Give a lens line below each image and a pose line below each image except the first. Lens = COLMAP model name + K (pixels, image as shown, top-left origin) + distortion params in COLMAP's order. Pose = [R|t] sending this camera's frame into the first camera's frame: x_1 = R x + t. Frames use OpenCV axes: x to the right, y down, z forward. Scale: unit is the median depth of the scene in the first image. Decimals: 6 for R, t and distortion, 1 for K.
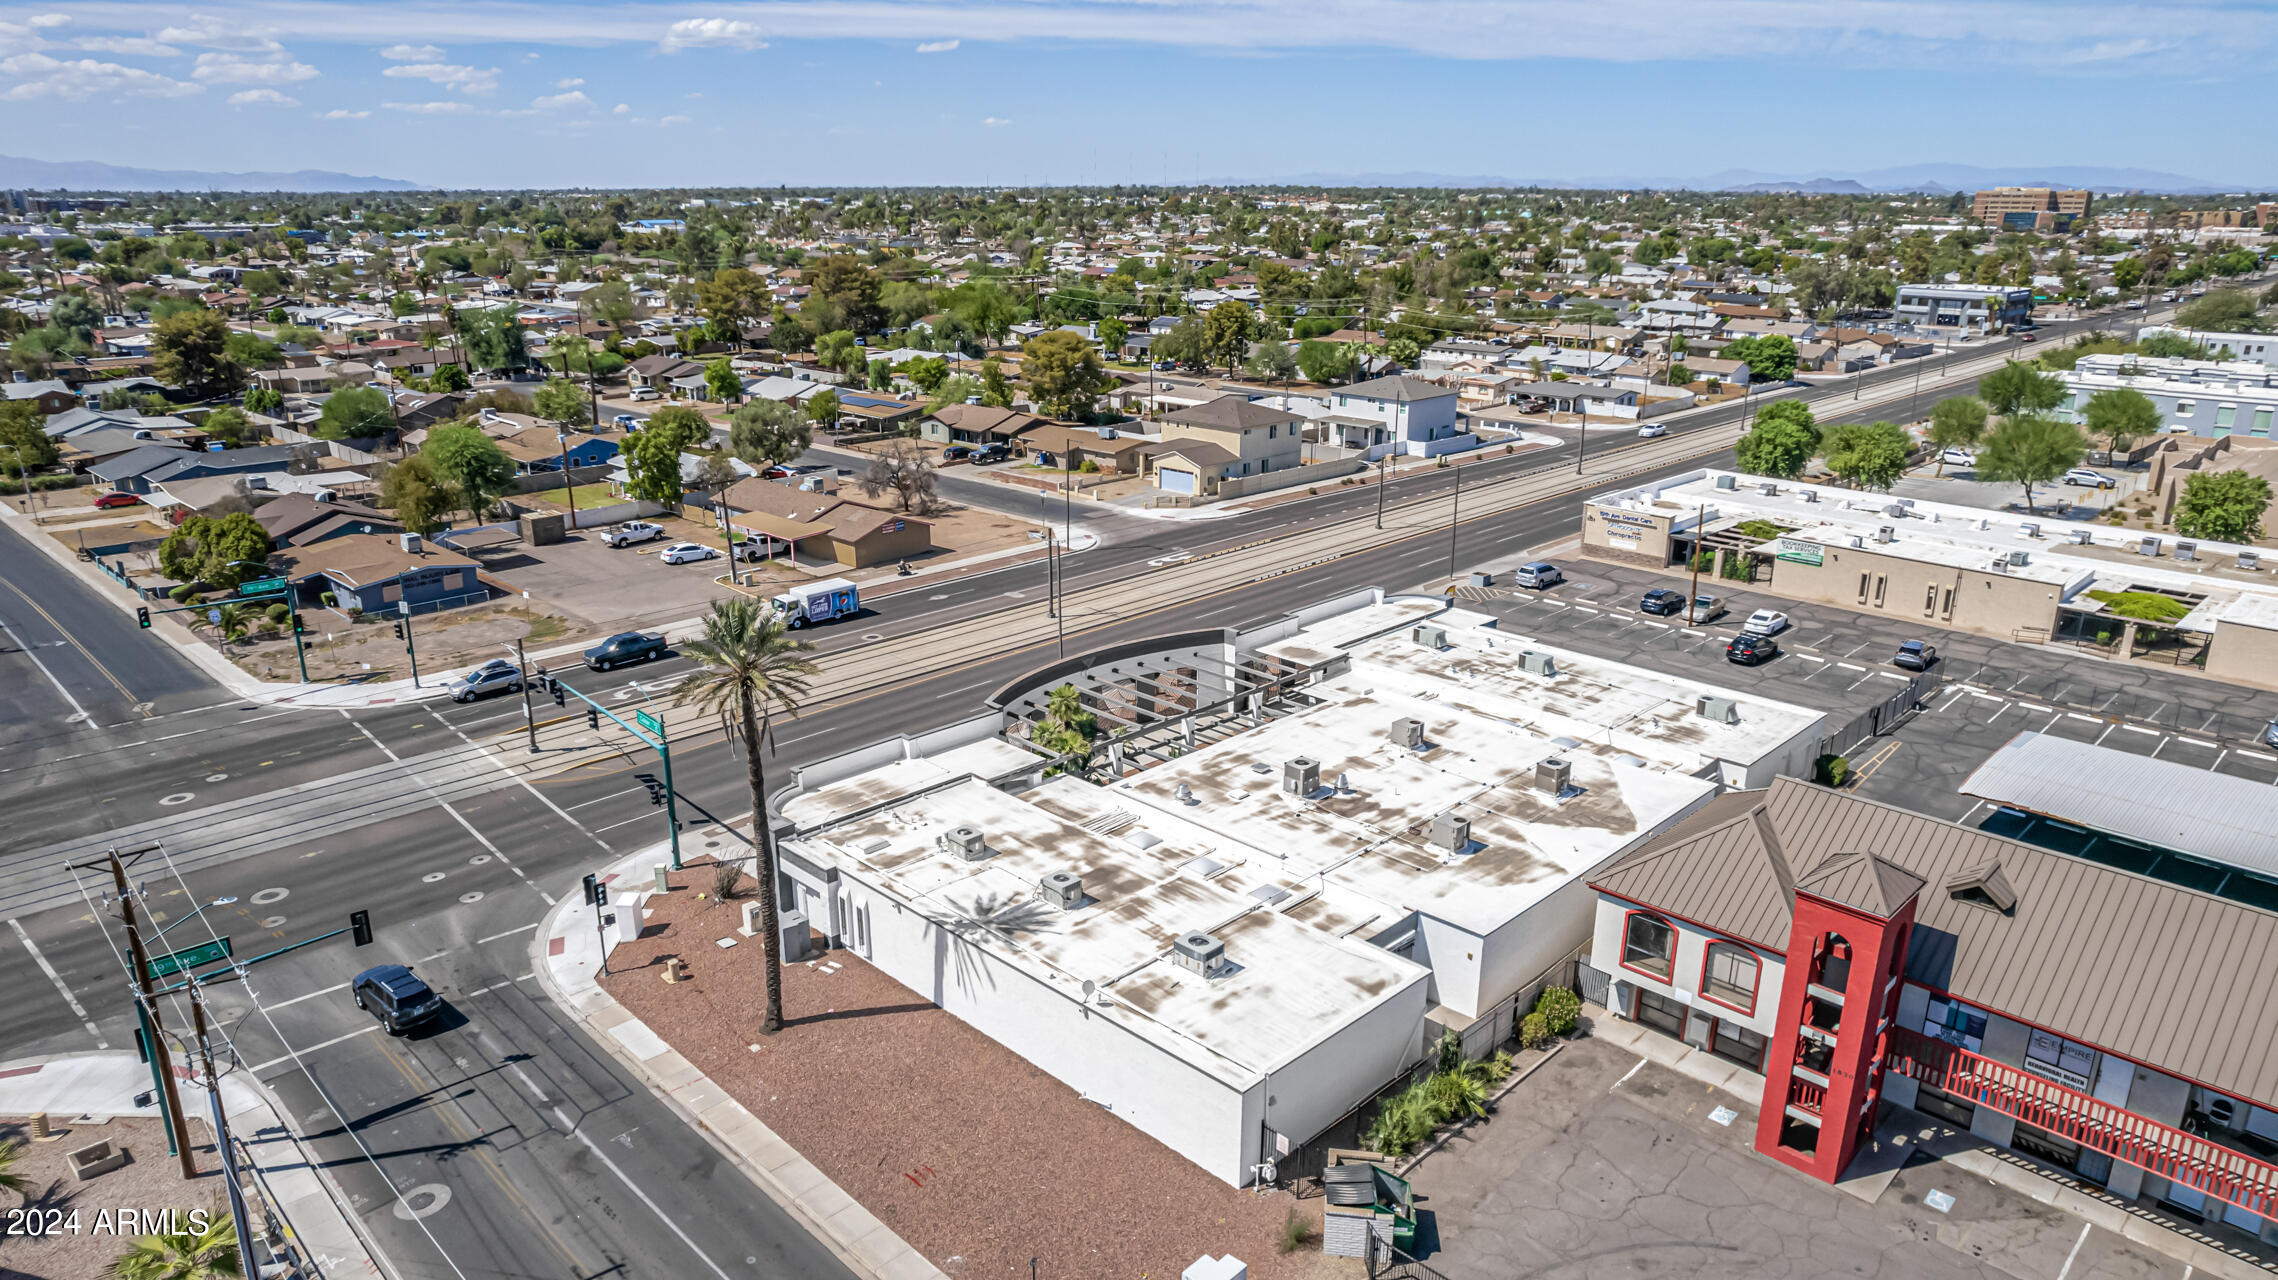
lens RADIAL K [[1470.4, 0, 1143.0], [0, 1470.4, 618.2], [0, 0, 1]] dist [-0.089028, 0.080906]
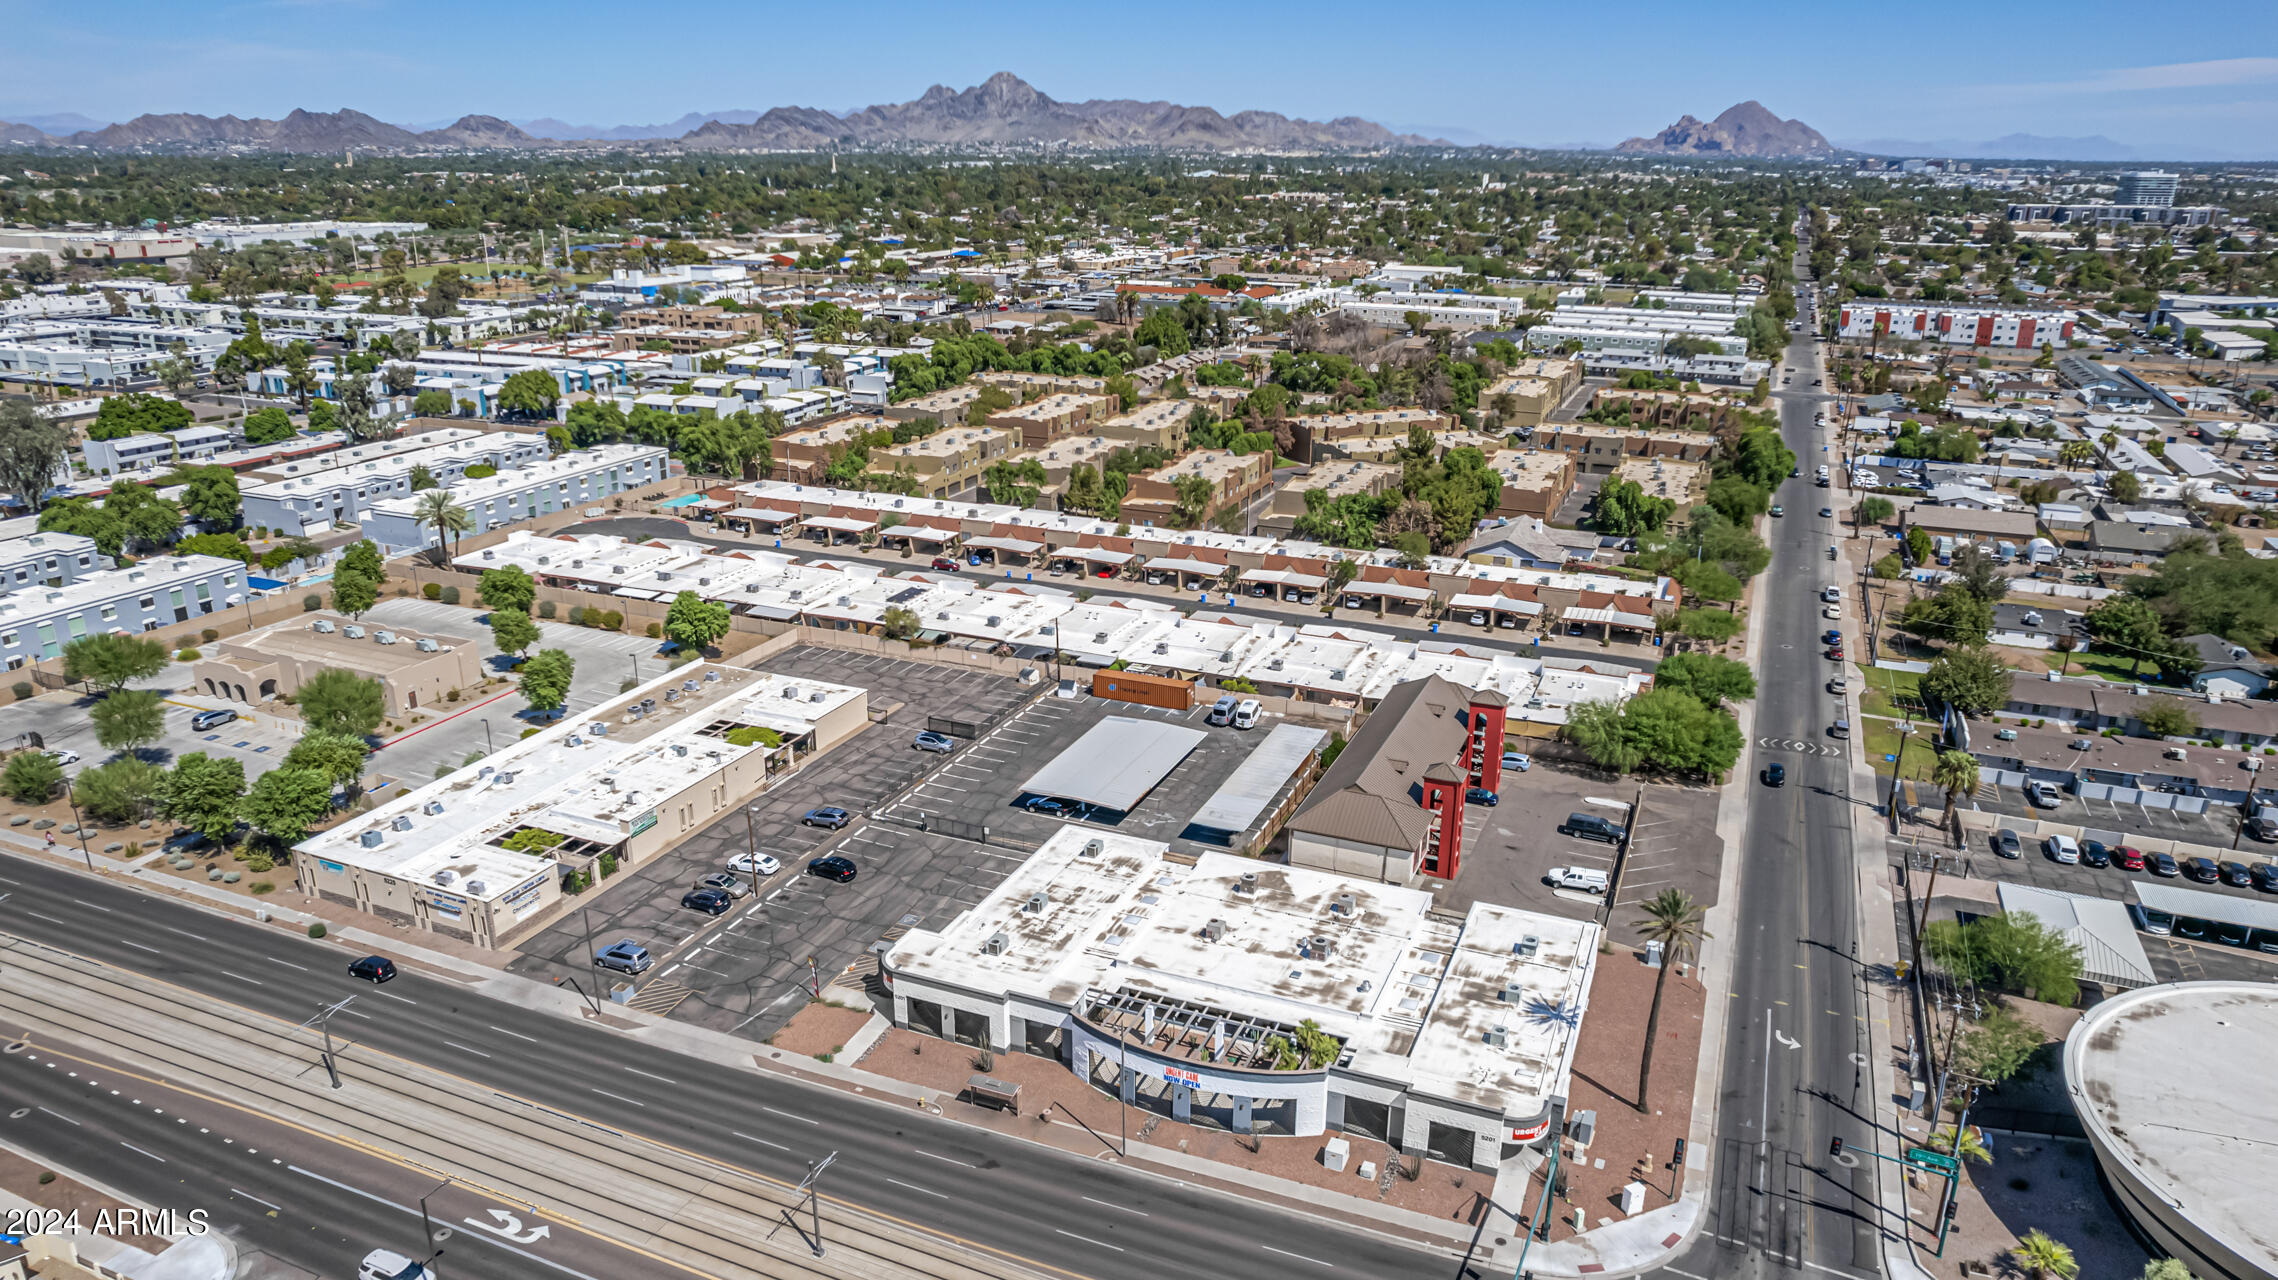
lens RADIAL K [[1484.4, 0, 1142.6], [0, 1484.4, 639.9], [0, 0, 1]] dist [-0.075554, 0.066528]
pose [[-0.369264, -0.300971, 0.879238, -0.980062], [0.255396, 0.876810, 0.407402, -0.771591], [-0.893542, 0.374993, -0.246908, 1.197059]]
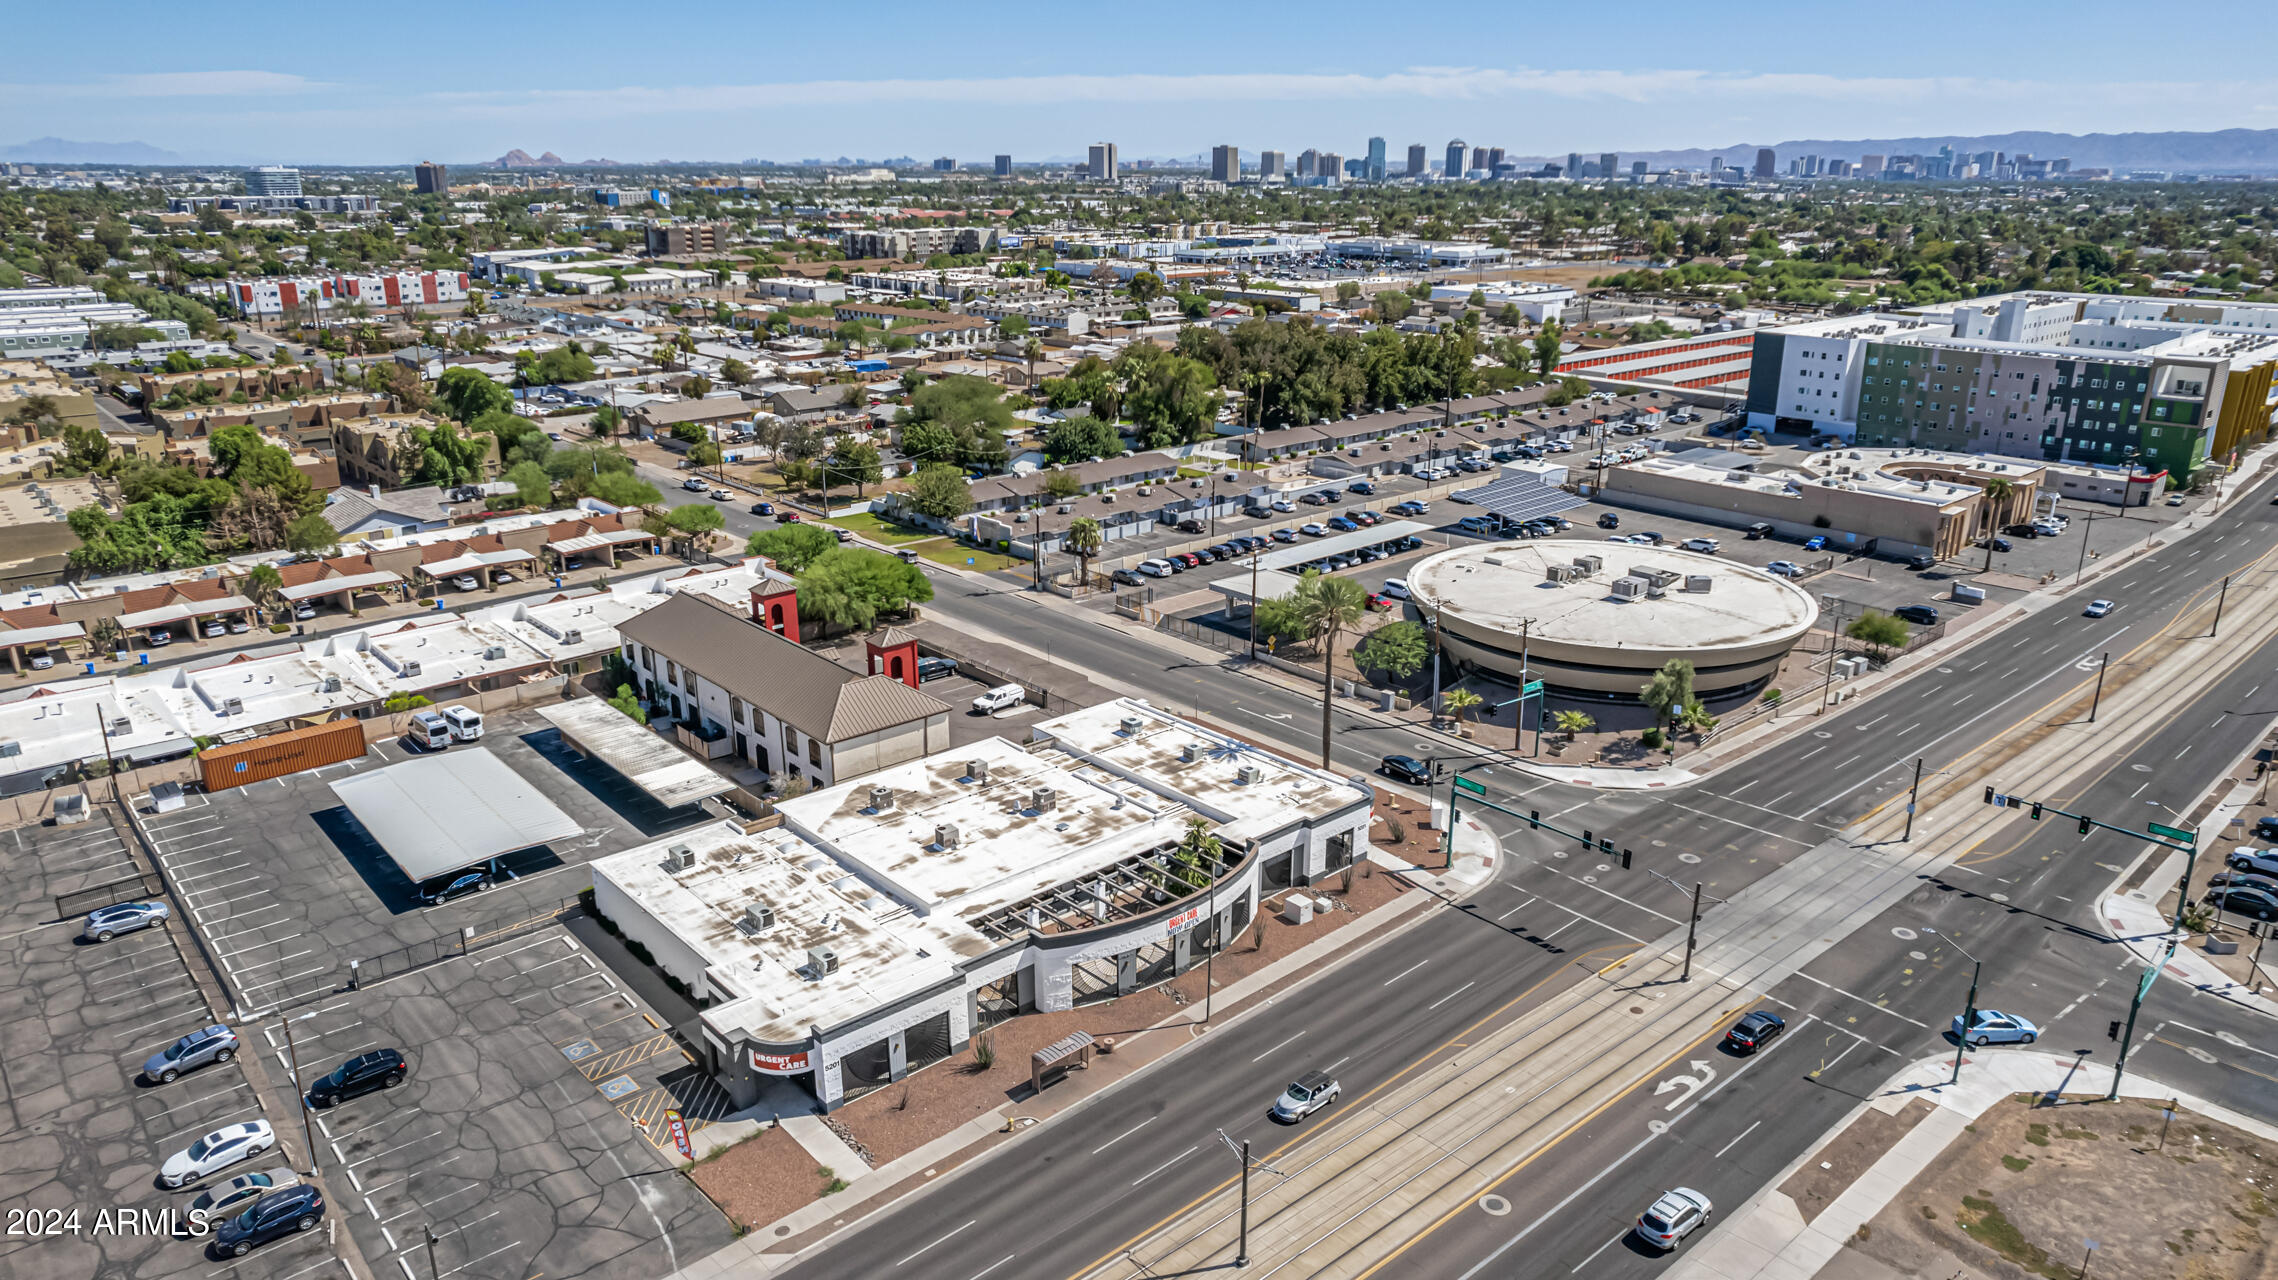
lens RADIAL K [[1491.4, 0, 1143.1], [0, 1491.4, 643.3], [0, 0, 1]] dist [-0.074559, 0.065384]
pose [[-0.998200, -0.023317, 0.055263, -0.066141], [0.012082, 0.824299, 0.566025, -0.757199], [-0.058751, 0.565674, -0.822533, 1.800192]]
